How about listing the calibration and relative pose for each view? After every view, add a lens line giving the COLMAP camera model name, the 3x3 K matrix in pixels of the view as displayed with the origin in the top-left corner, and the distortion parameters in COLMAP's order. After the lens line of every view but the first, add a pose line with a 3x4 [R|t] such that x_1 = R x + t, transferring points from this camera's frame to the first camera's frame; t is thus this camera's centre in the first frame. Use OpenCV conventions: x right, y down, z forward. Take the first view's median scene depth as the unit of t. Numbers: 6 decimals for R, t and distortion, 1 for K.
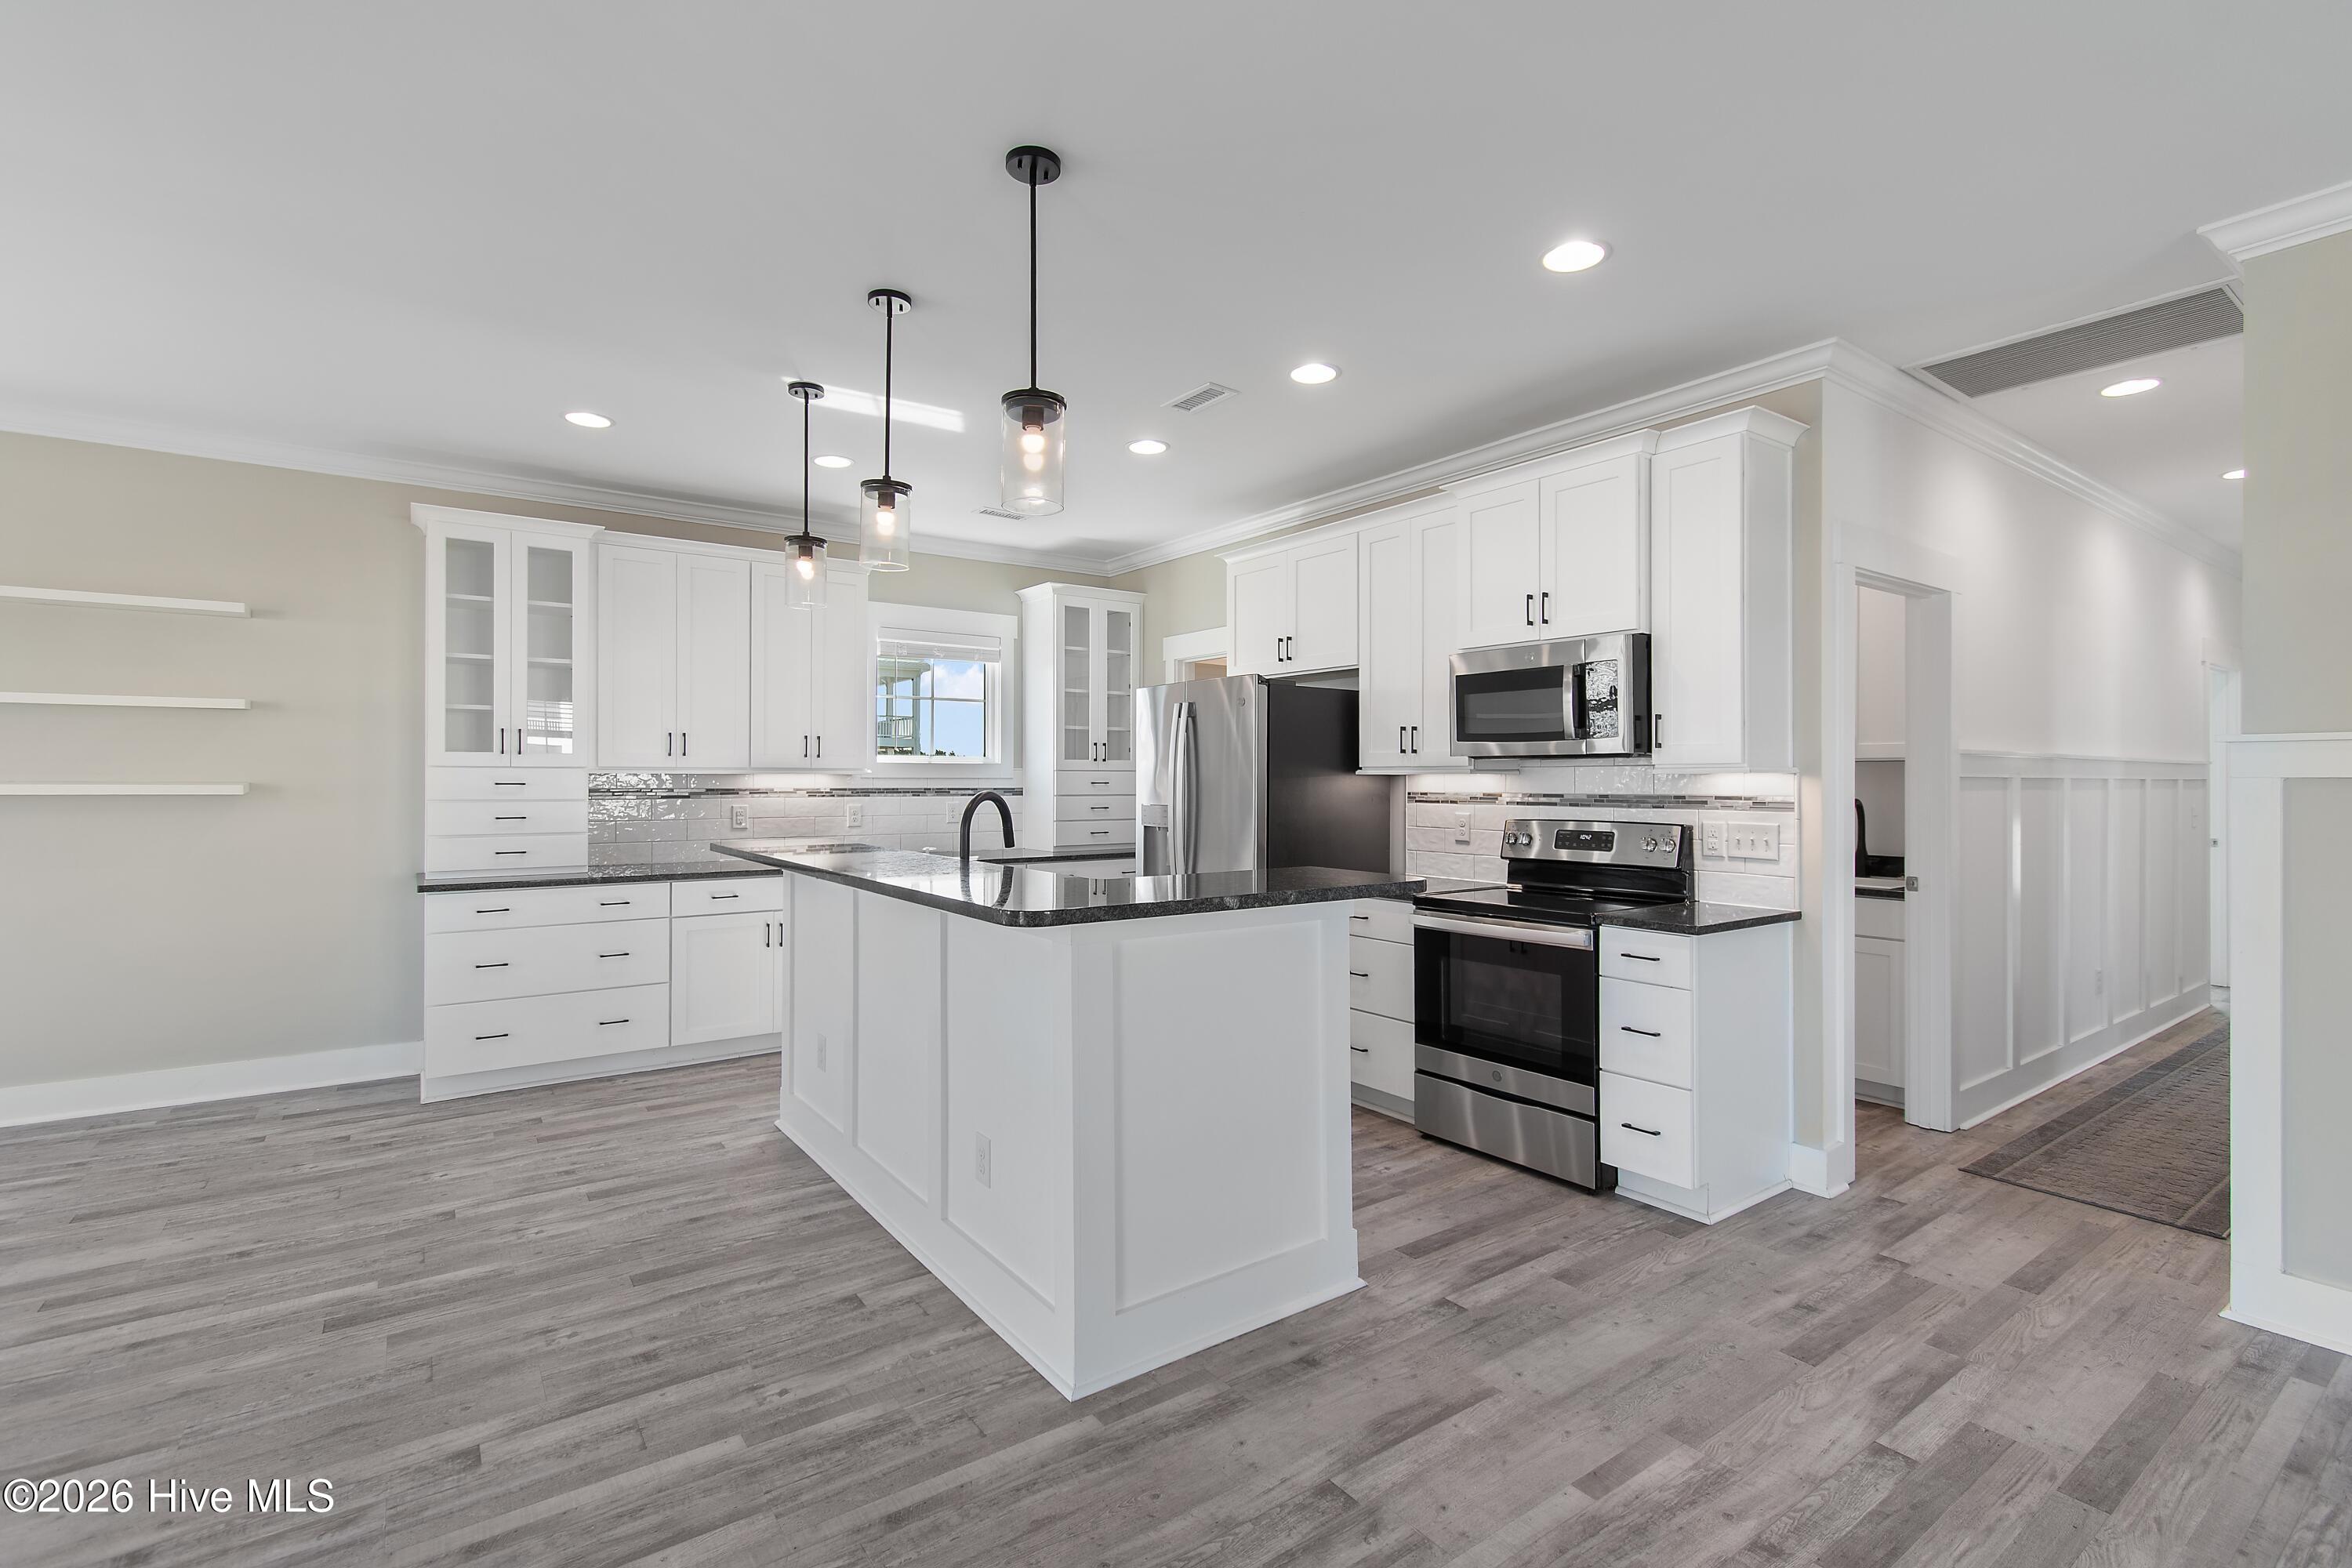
lens RADIAL K [[1059.2, 0, 1173.2], [0, 1059.2, 775.4], [0, 0, 1]] dist [0.002591, -0.001455]
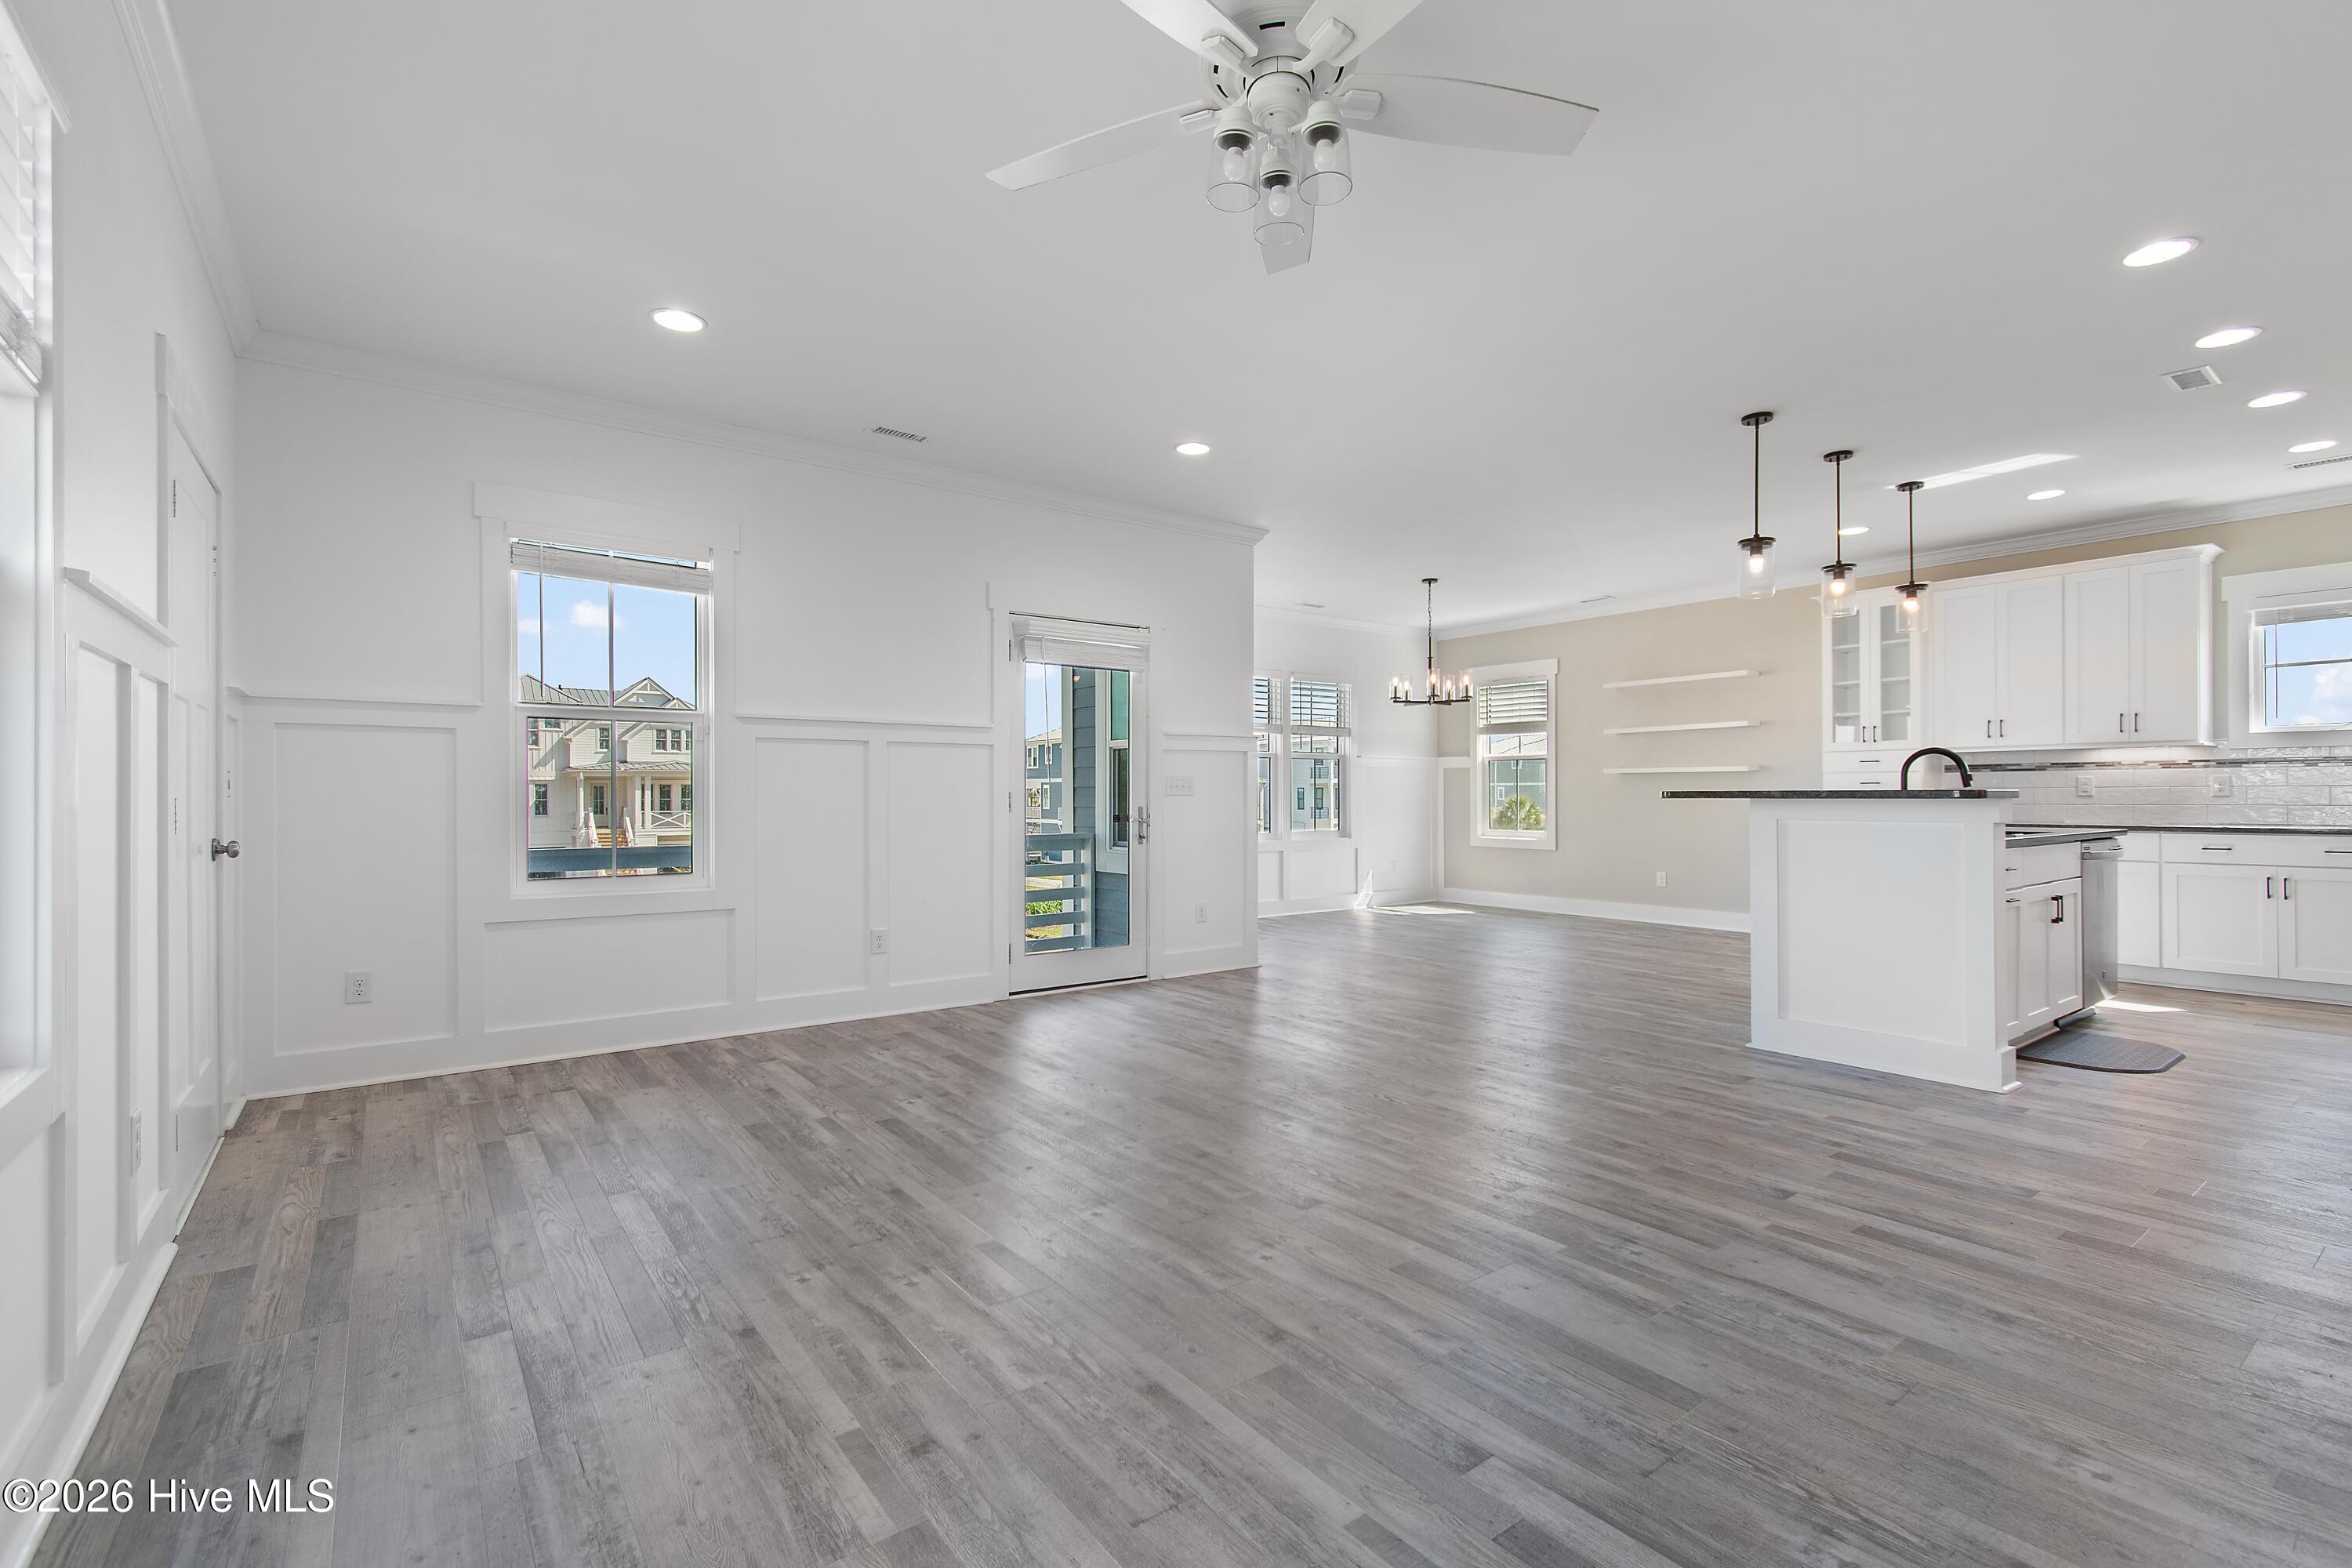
lens RADIAL K [[1054.9, 0, 1178.6], [0, 1054.9, 794.7], [0, 0, 1]] dist [0.004296, -0.000119]
pose [[0.023213, -0.004201, -0.999722, 1.061815], [0.005167, 0.999978, -0.004082, 0.068126], [0.999717, -0.005071, 0.023234, -0.062909]]
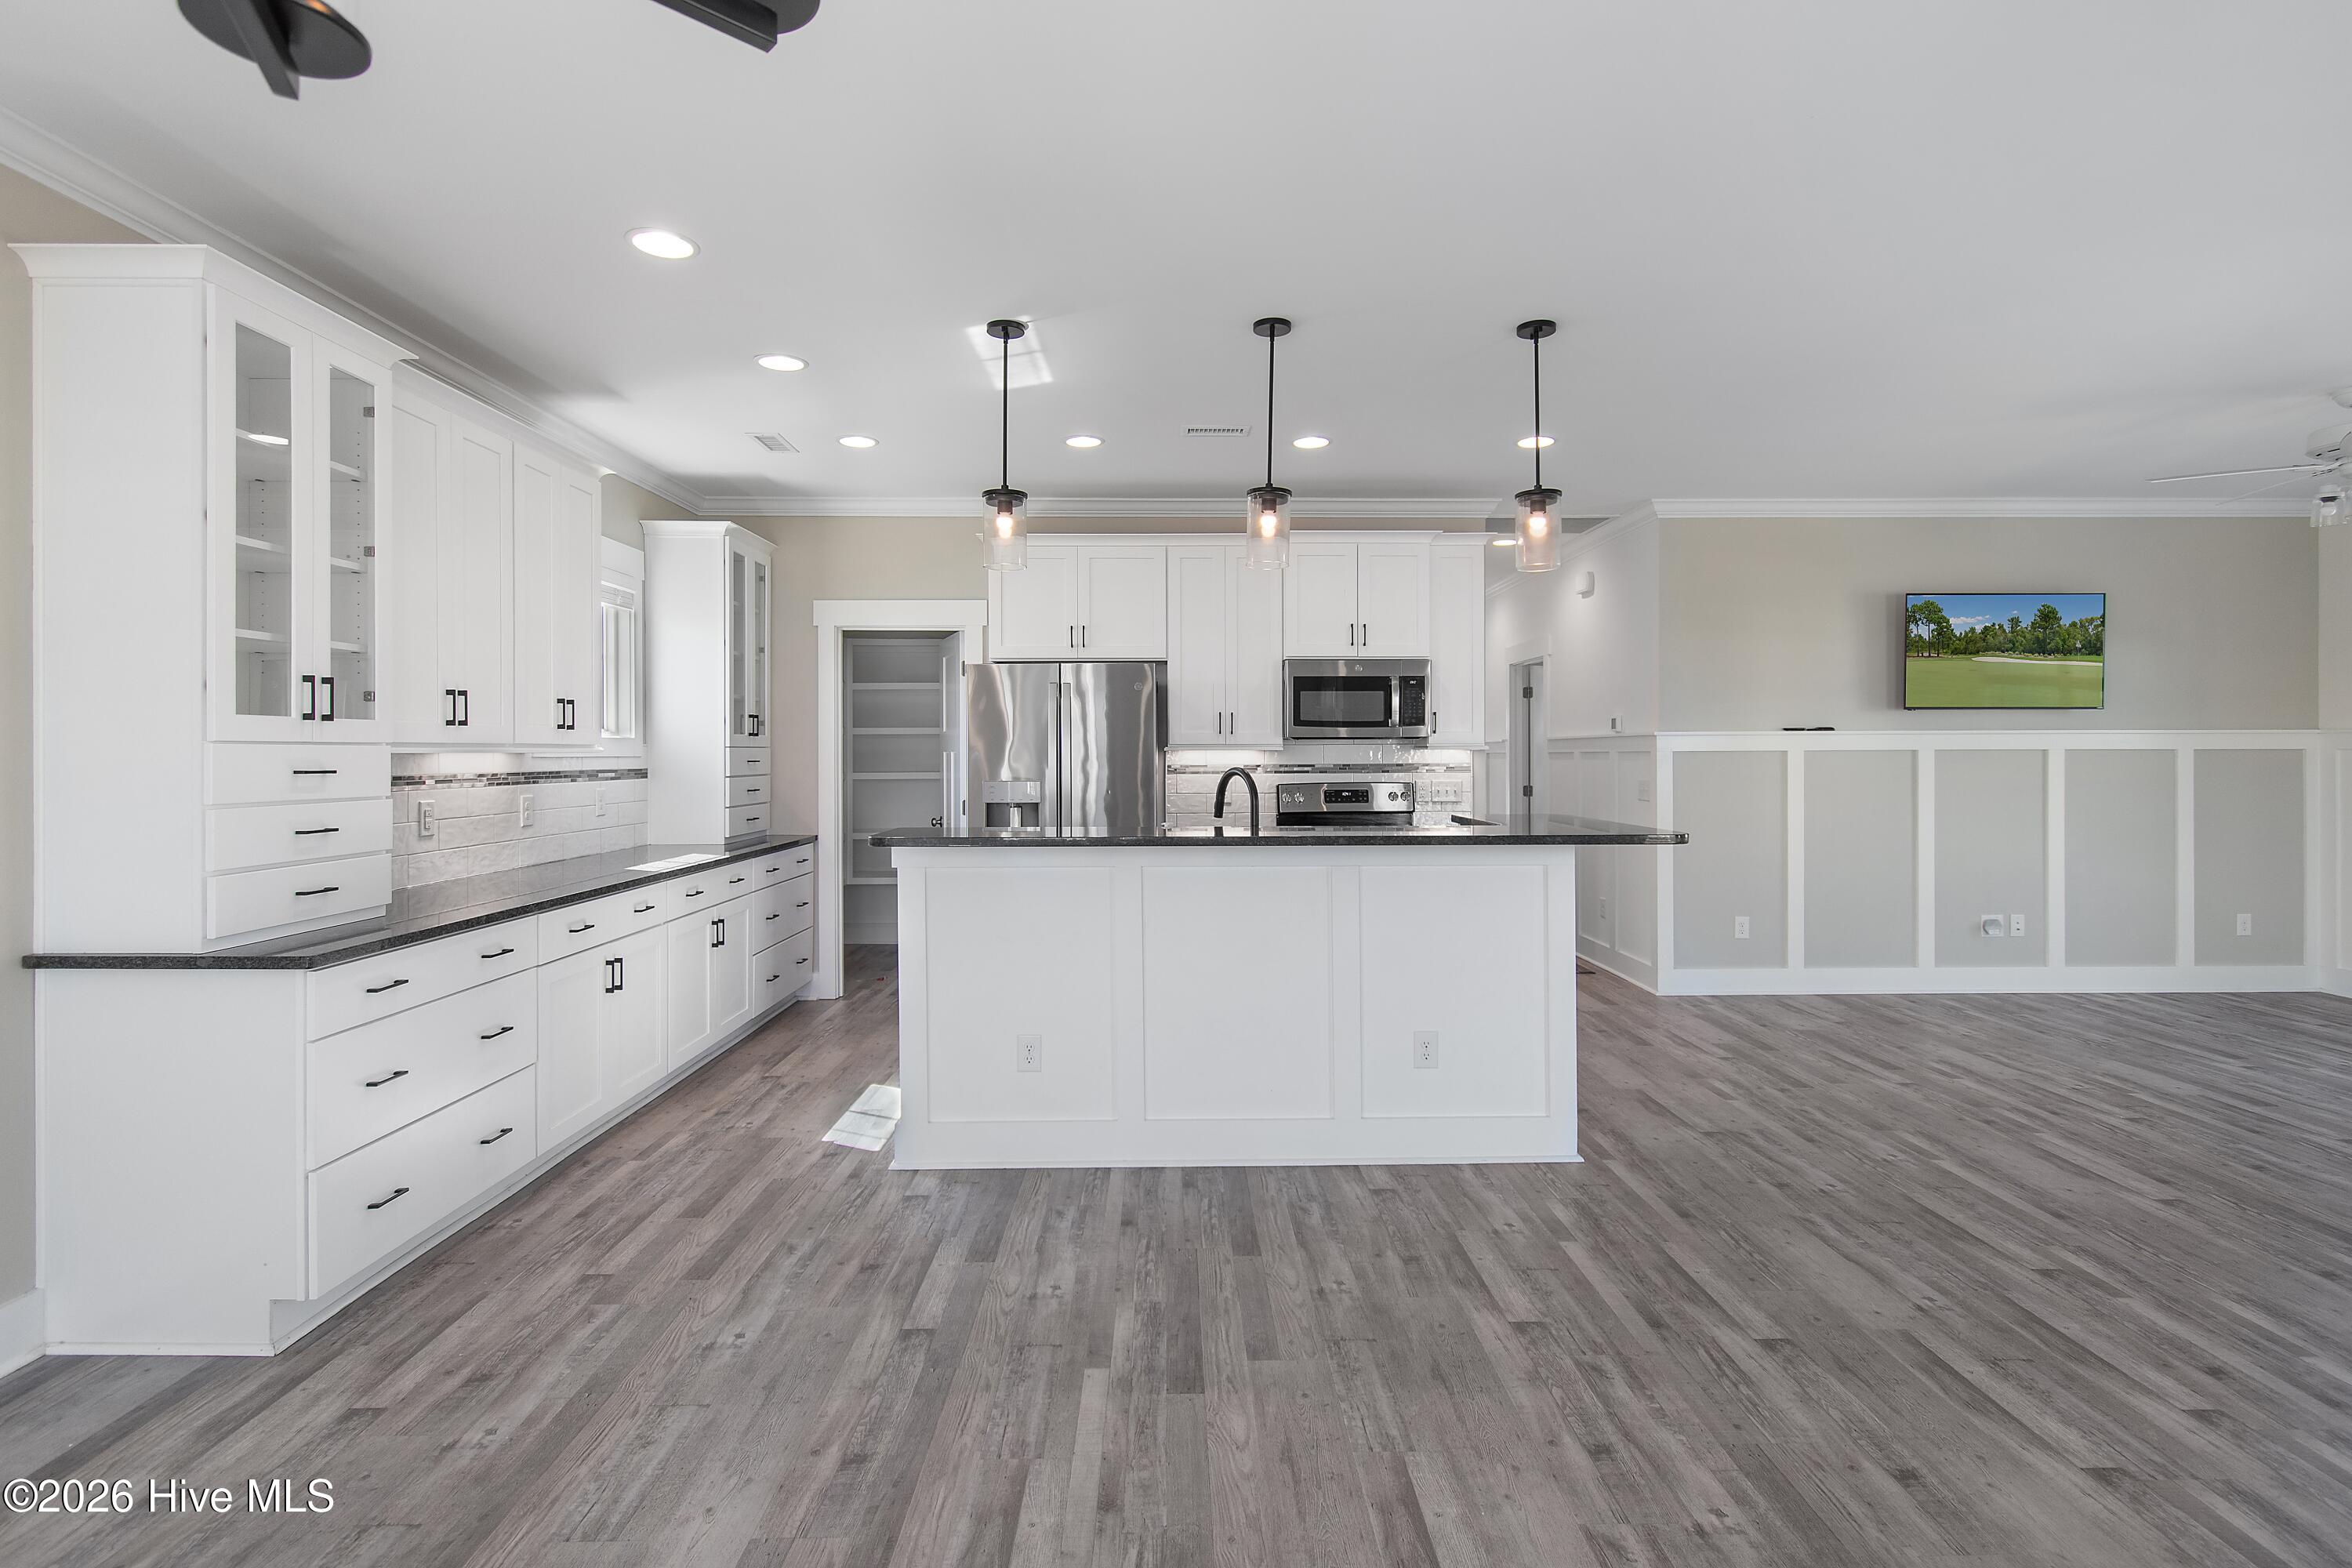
lens RADIAL K [[1131.0, 0, 1179.7], [0, 1131.0, 754.4], [0, 0, 1]] dist [0.000418, -0.001835]
pose [[0.574932, -0.005744, 0.818181, -1.003447], [0.002161, 0.999983, 0.005502, -0.004405], [-0.818199, -0.001395, 0.574934, 0.306088]]
